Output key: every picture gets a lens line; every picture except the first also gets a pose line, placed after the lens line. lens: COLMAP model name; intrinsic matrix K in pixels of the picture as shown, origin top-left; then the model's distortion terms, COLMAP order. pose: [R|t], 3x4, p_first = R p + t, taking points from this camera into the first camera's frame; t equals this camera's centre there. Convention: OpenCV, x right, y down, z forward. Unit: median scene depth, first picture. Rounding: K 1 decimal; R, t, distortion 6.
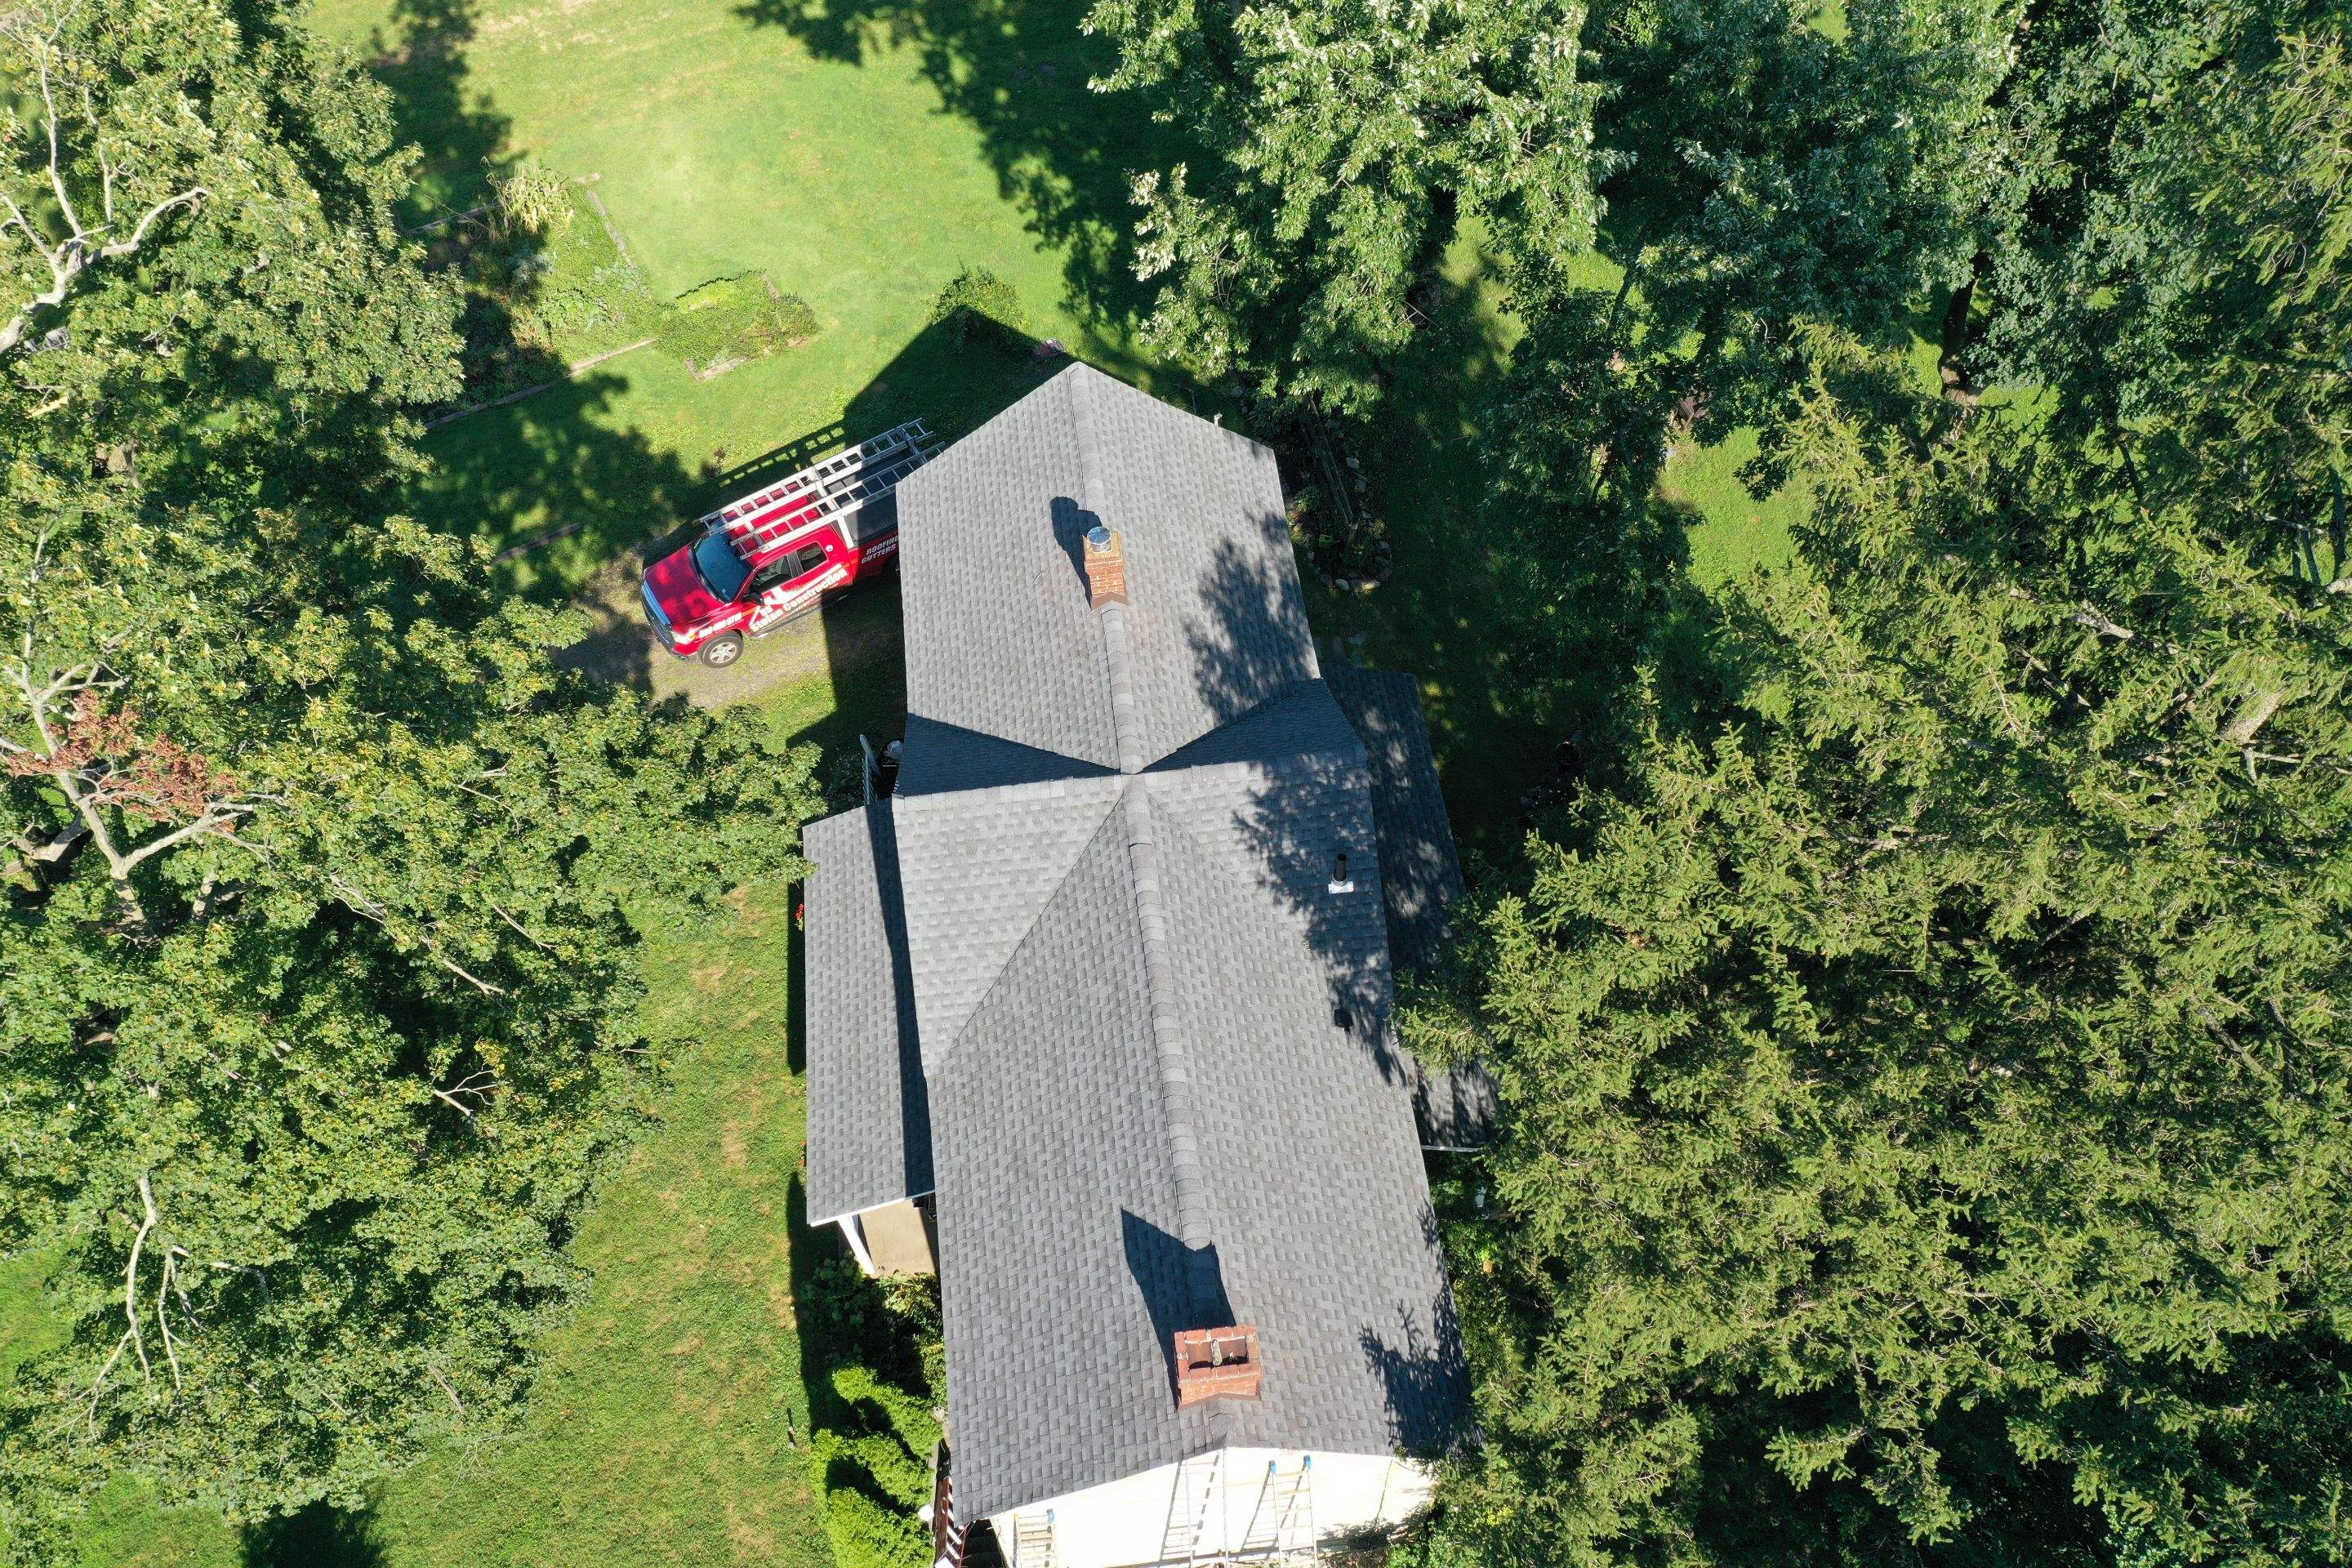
lens RADIAL K [[1860.6, 0, 1189.3], [0, 1860.6, 789.6], [0, 0, 1]] dist [0.012837, -0.000323]
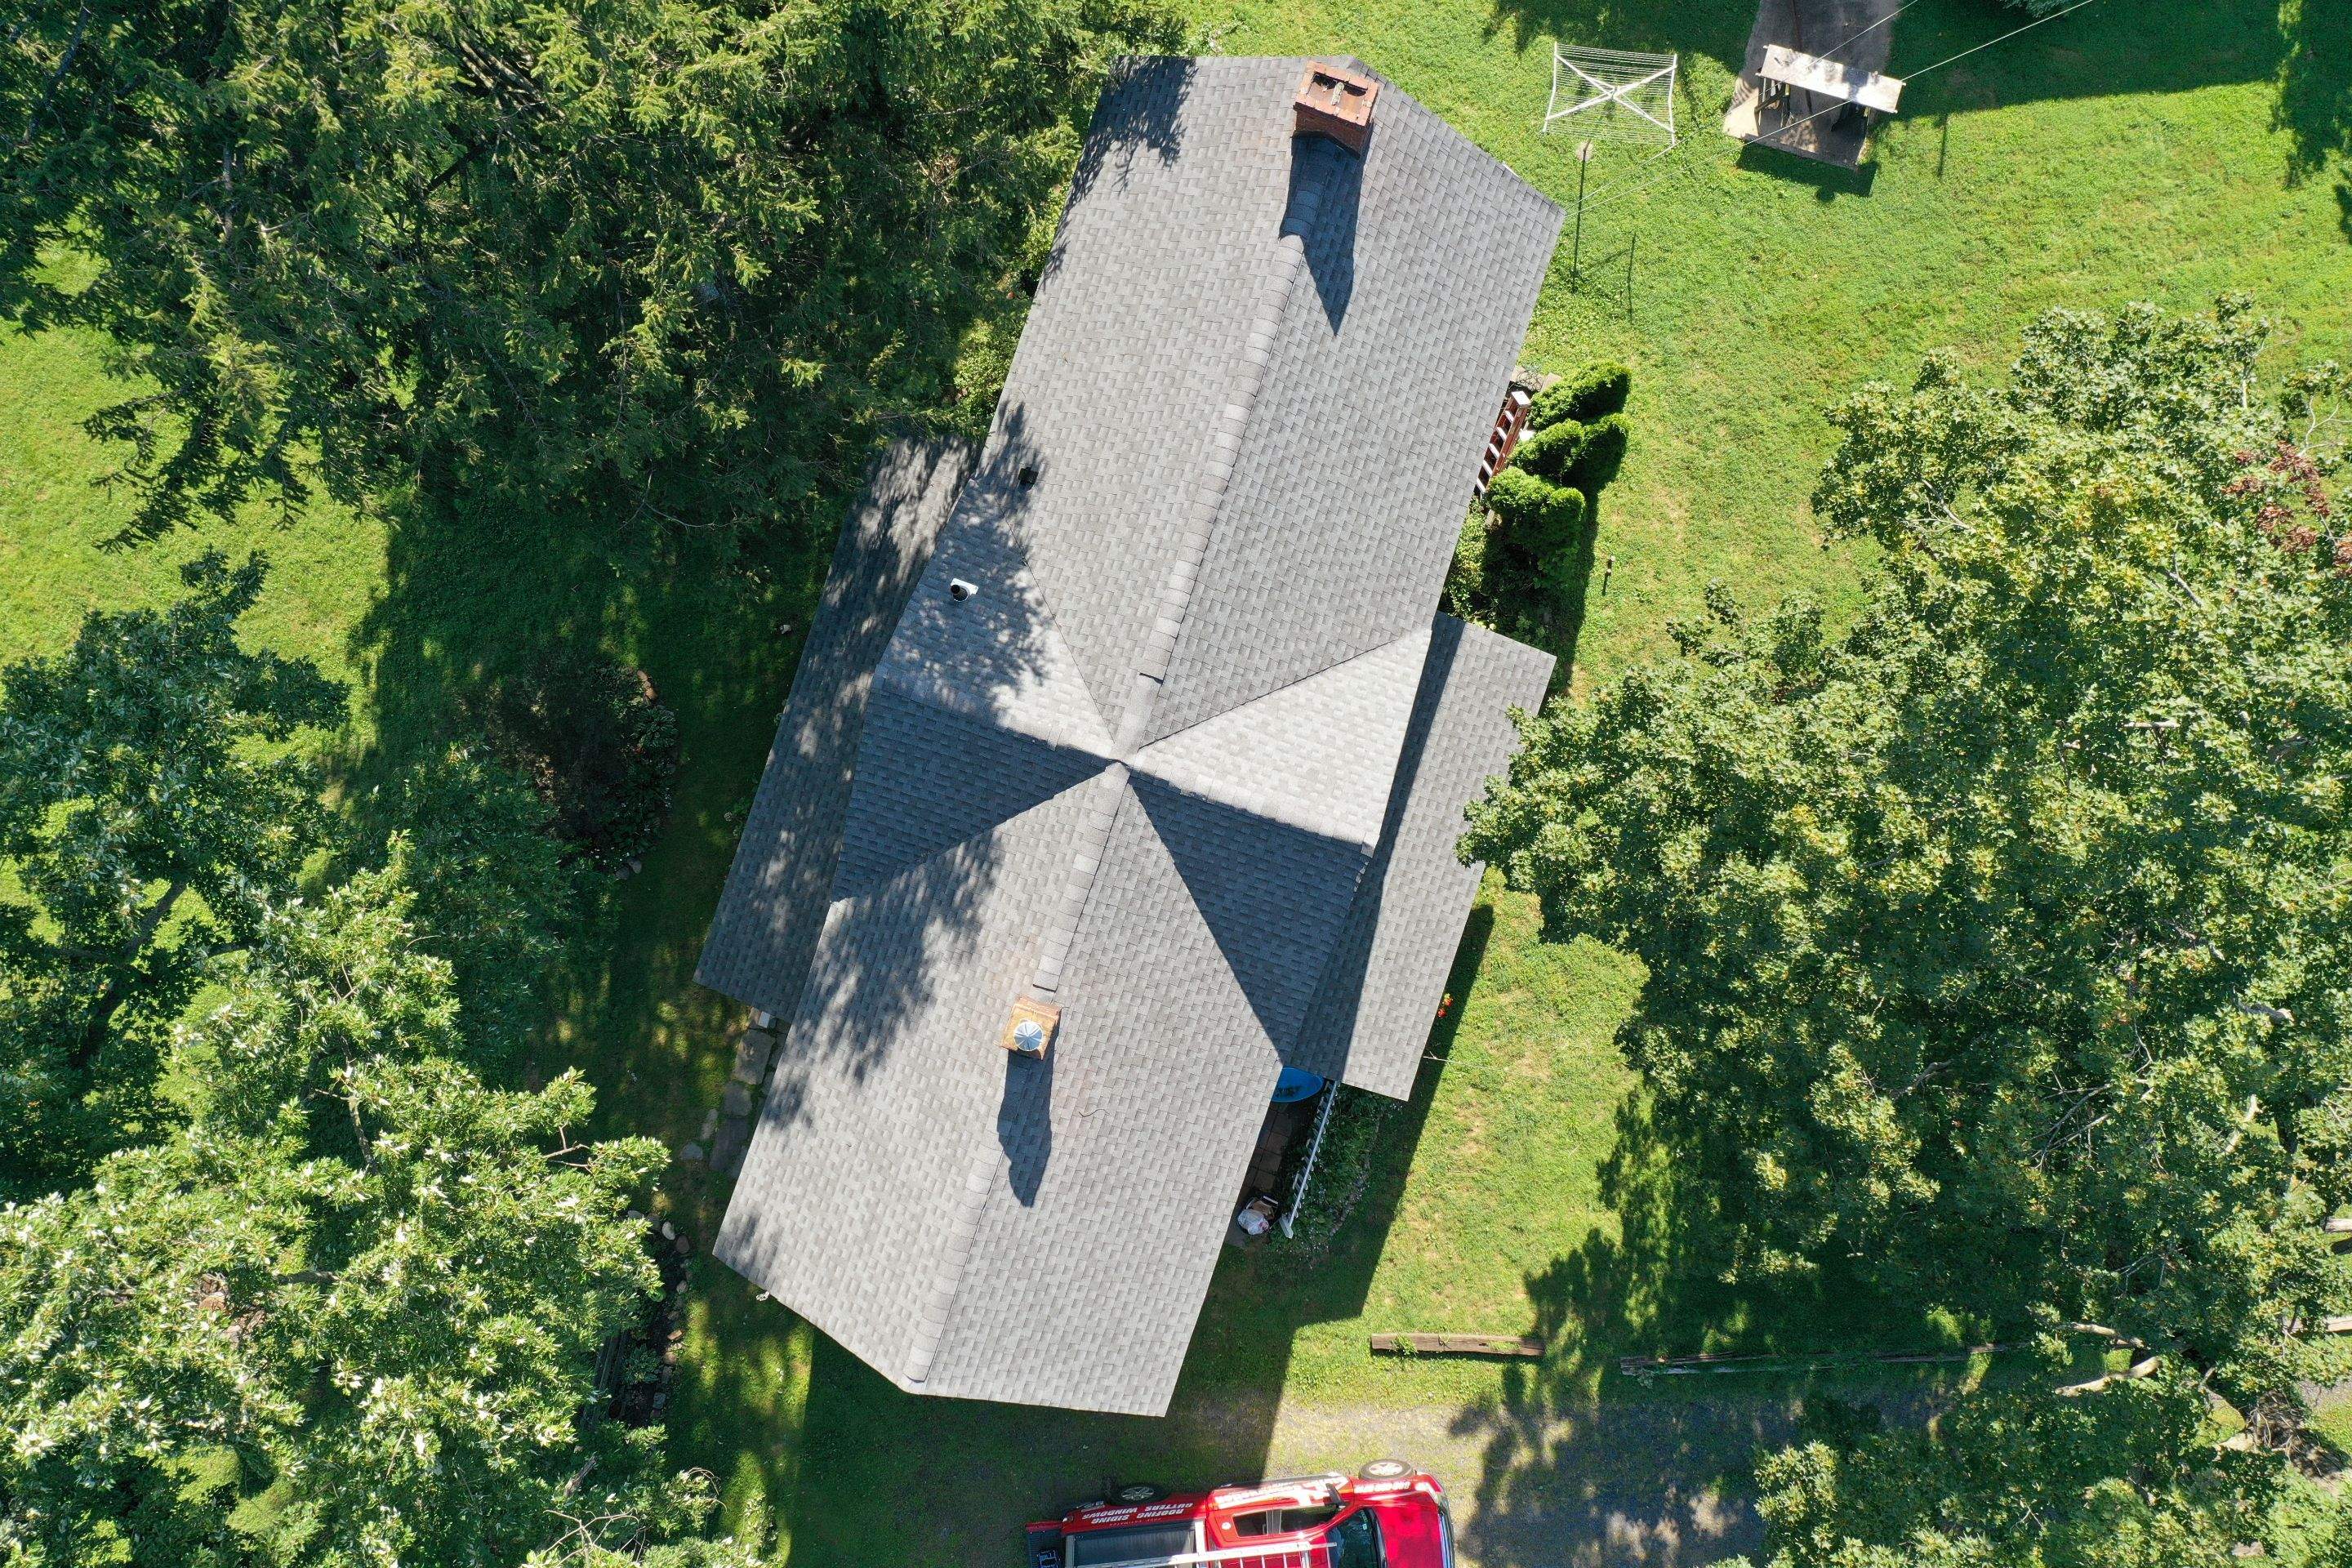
lens RADIAL K [[1860.6, 0, 1177.8], [0, 1860.6, 771.0], [0, 0, 1]] dist [0.012837, -0.000323]
pose [[-0.900509, -0.433310, 0.036404, -0.084020], [0.377576, -0.737655, 0.559734, -0.473512], [-0.215685, 0.517791, 0.827873, 0.240042]]
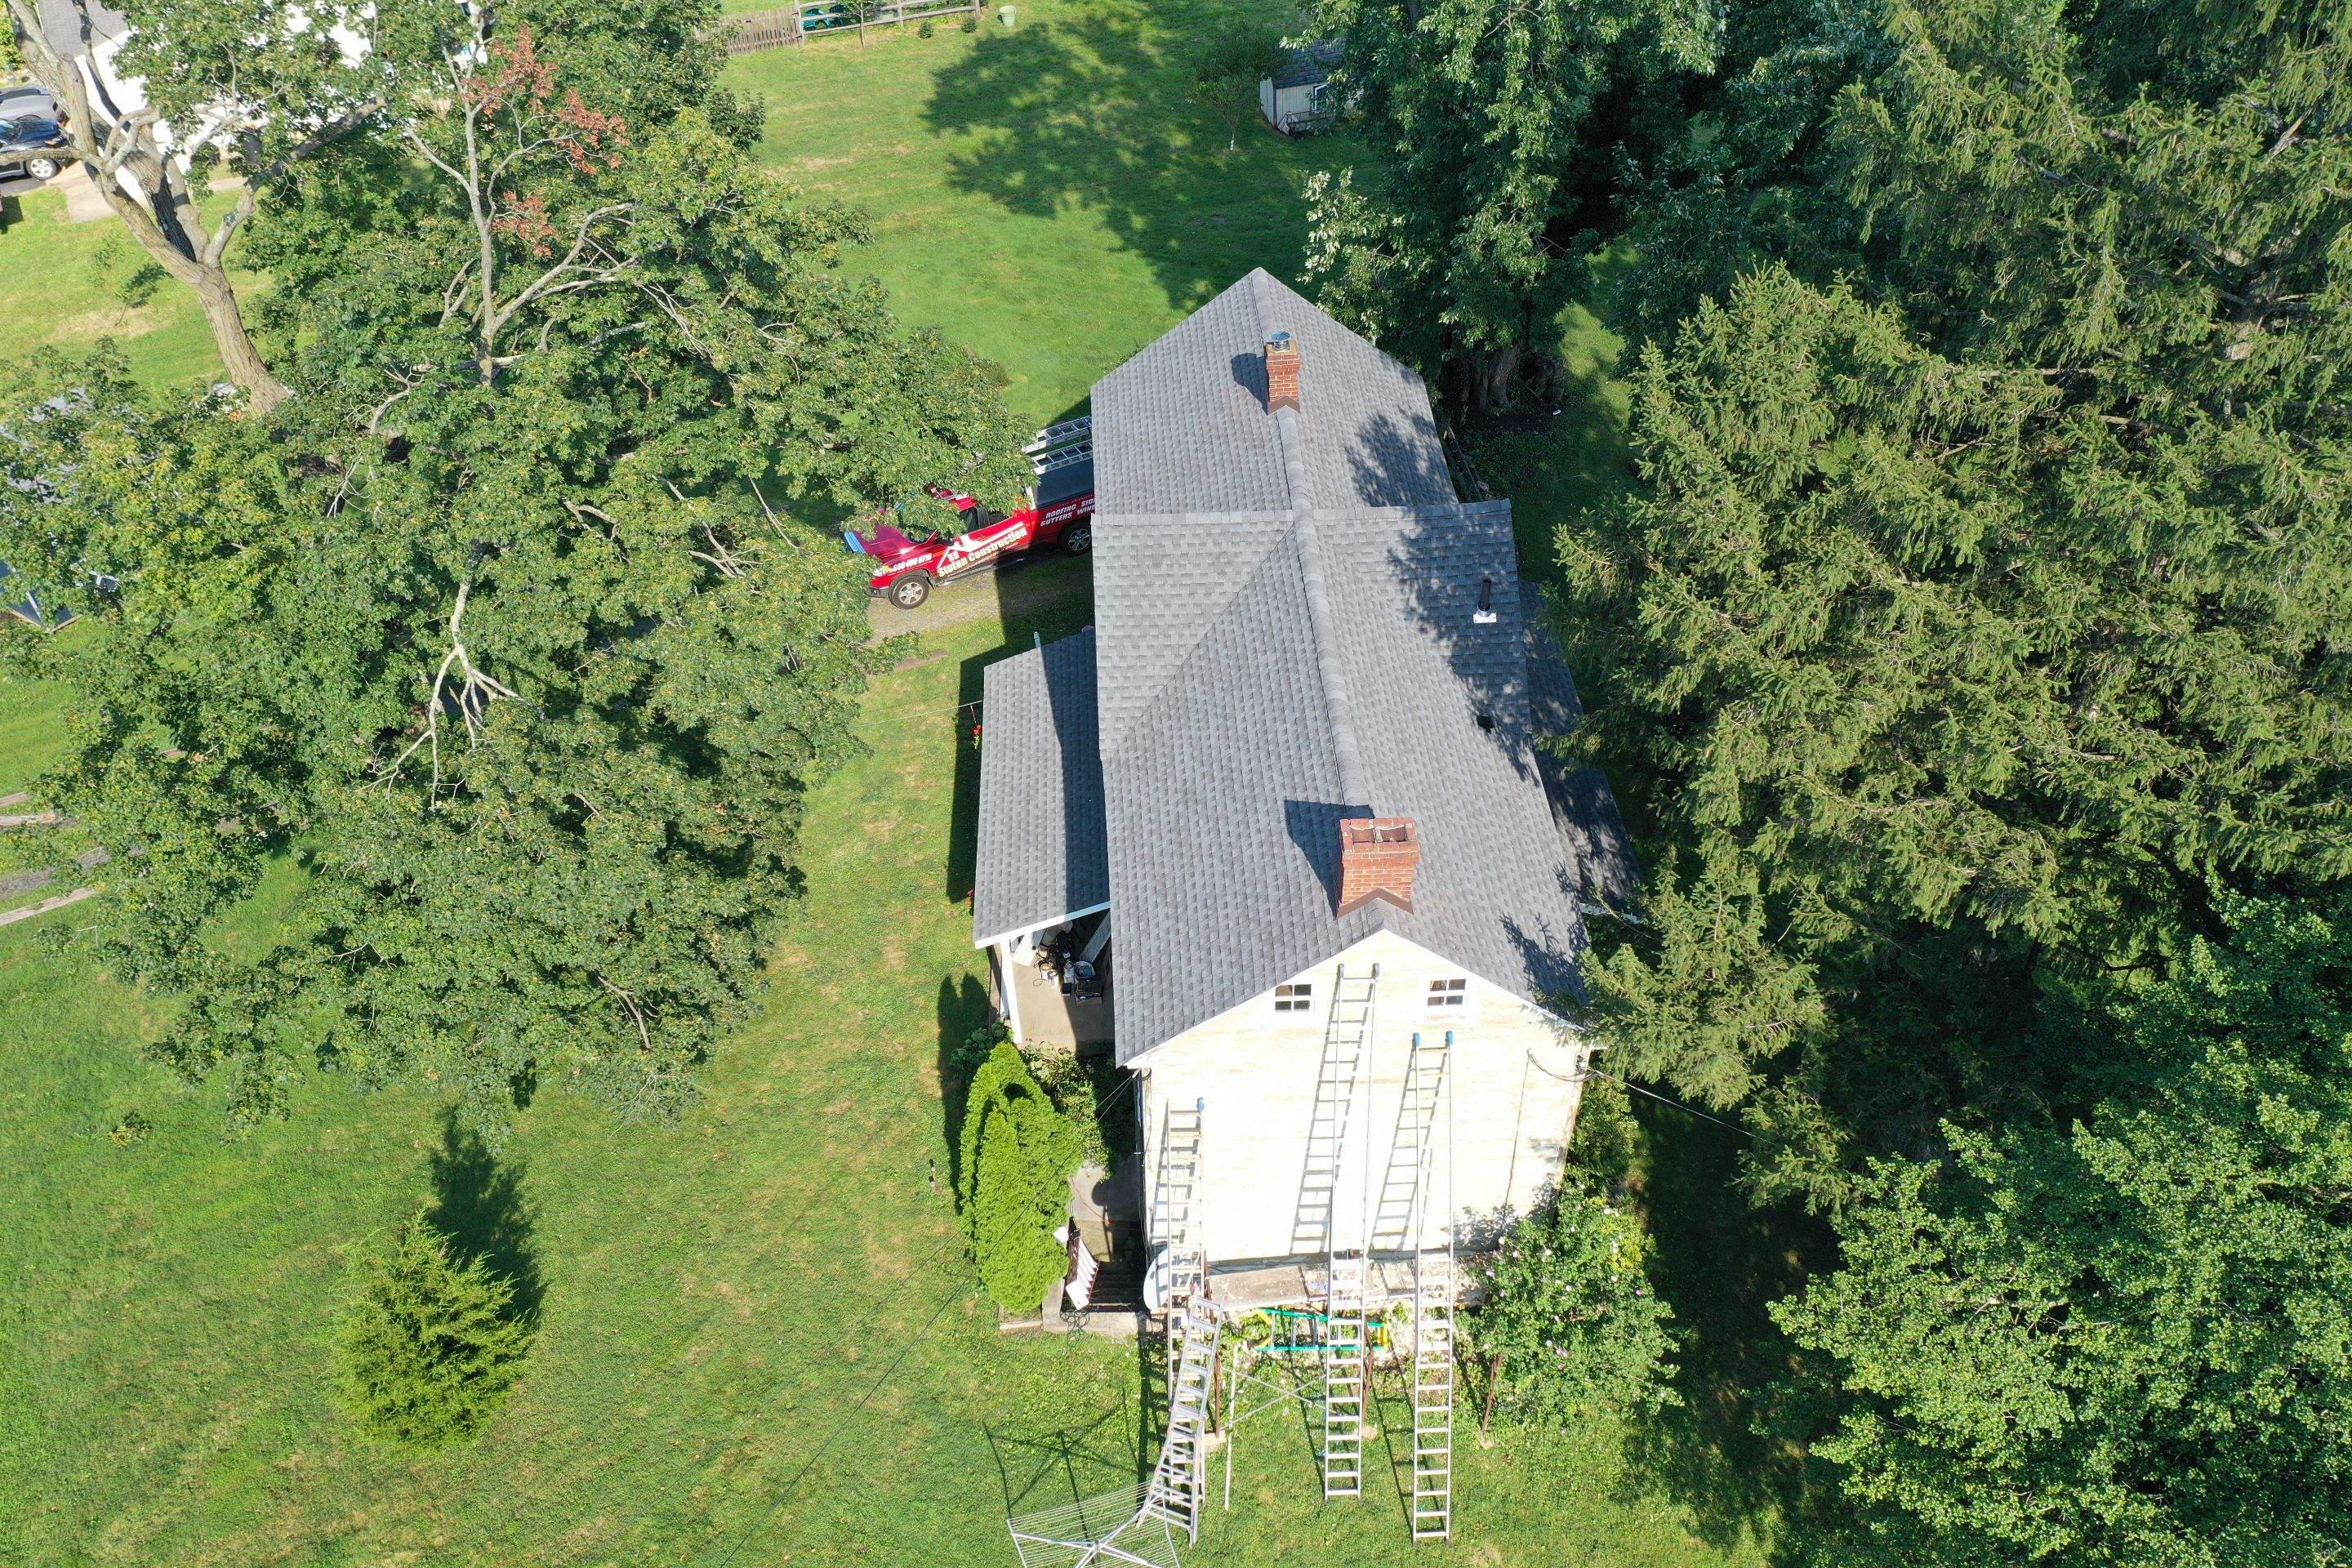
lens RADIAL K [[1860.6, 0, 1187.4], [0, 1860.6, 795.6], [0, 0, 1]] dist [0.012837, -0.000323]
pose [[0.997474, 0.050269, -0.050189, -0.032675], [-0.060857, 0.969163, -0.238788, 0.409064], [0.036638, 0.241239, 0.969774, -0.057170]]
